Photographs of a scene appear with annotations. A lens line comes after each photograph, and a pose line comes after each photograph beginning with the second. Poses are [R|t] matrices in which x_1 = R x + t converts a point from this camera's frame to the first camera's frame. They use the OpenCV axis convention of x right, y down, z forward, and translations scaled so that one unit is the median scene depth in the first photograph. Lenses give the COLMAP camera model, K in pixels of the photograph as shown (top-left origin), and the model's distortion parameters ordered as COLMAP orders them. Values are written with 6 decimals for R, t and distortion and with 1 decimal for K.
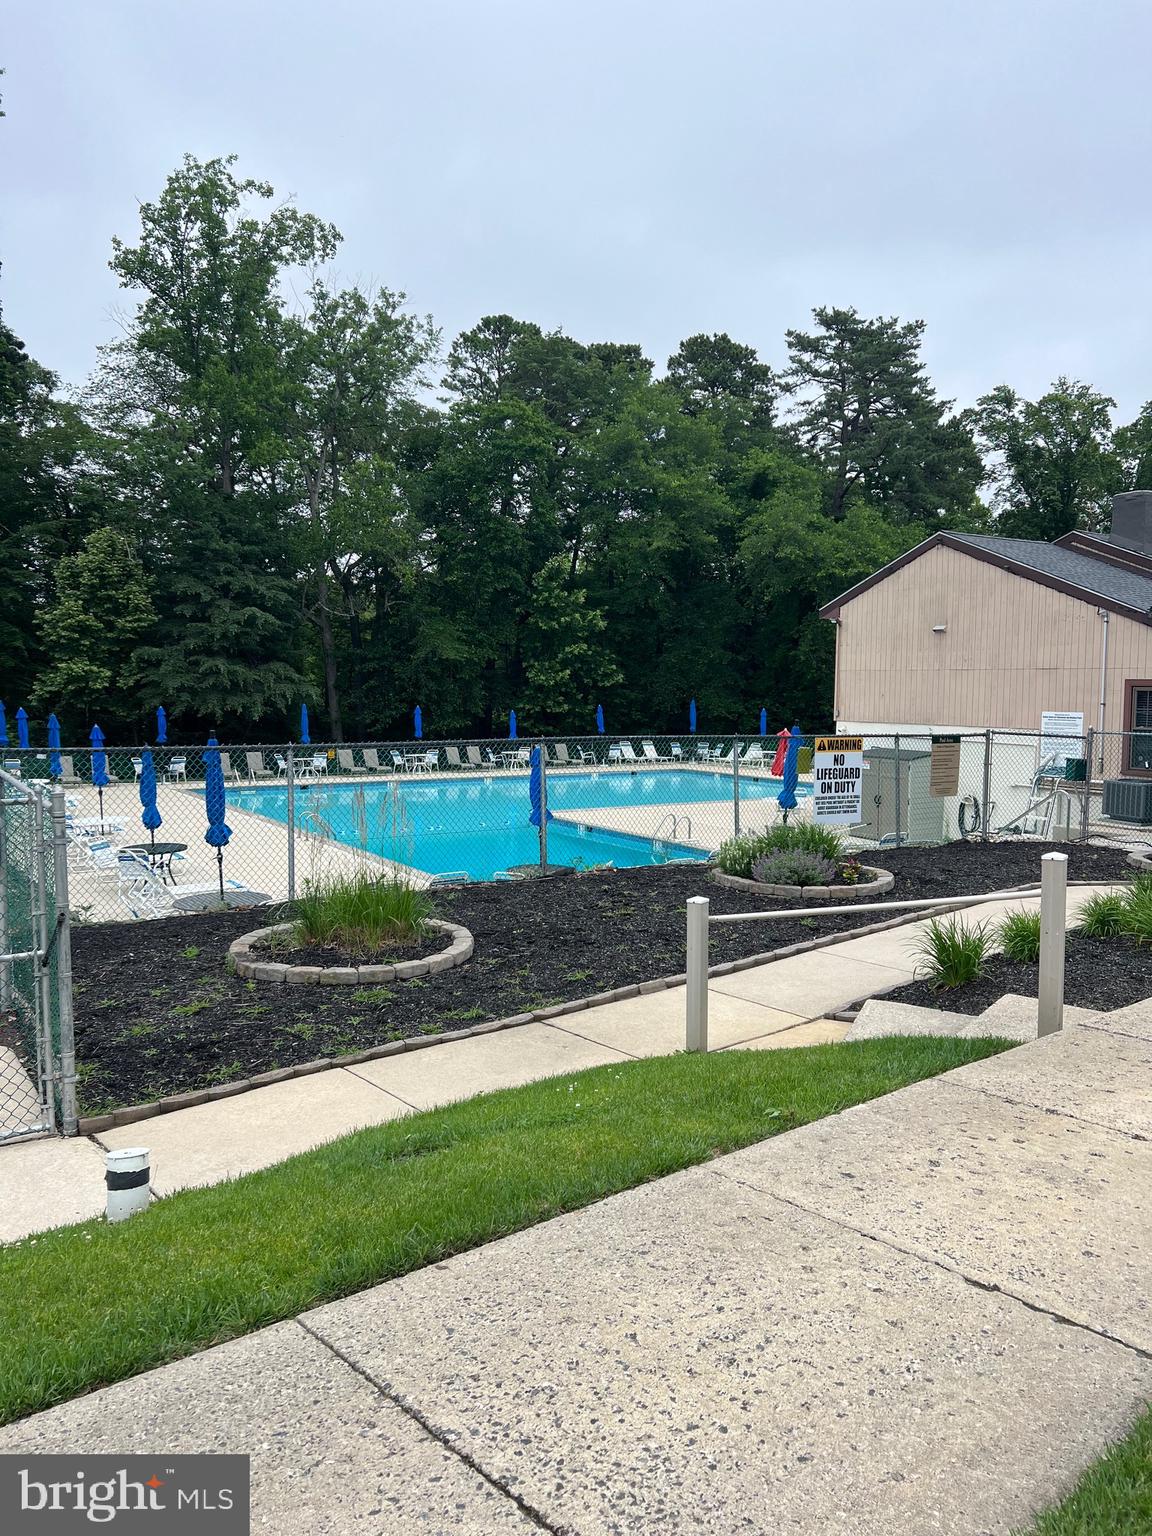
lens RADIAL K [[1154.1, 0, 575.7], [0, 1154.1, 787.6], [0, 0, 1]] dist [0.052185, -0.073749]
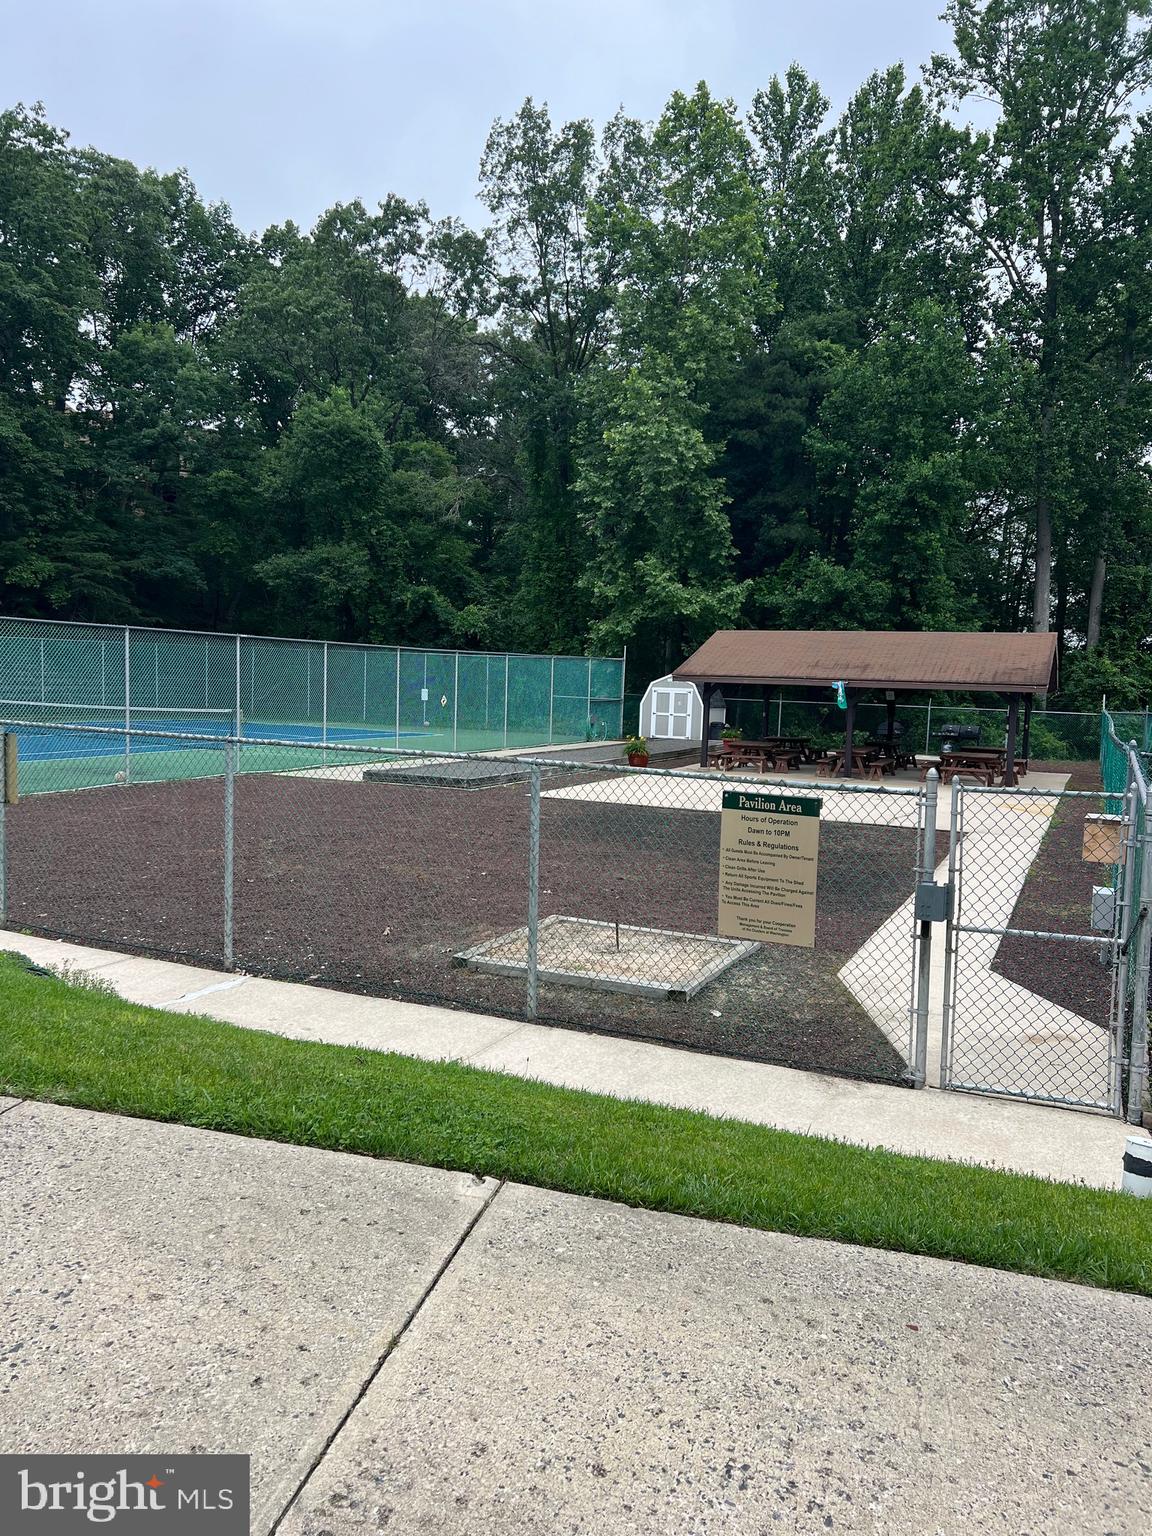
lens RADIAL K [[1154.1, 0, 574.0], [0, 1154.1, 783.5], [0, 0, 1]] dist [0.052185, -0.073749]
pose [[0.549962, 0.097316, -0.829501, 0.130446], [-0.109904, 0.992984, 0.043630, 0.008273], [0.827927, 0.067171, 0.556799, -0.010393]]
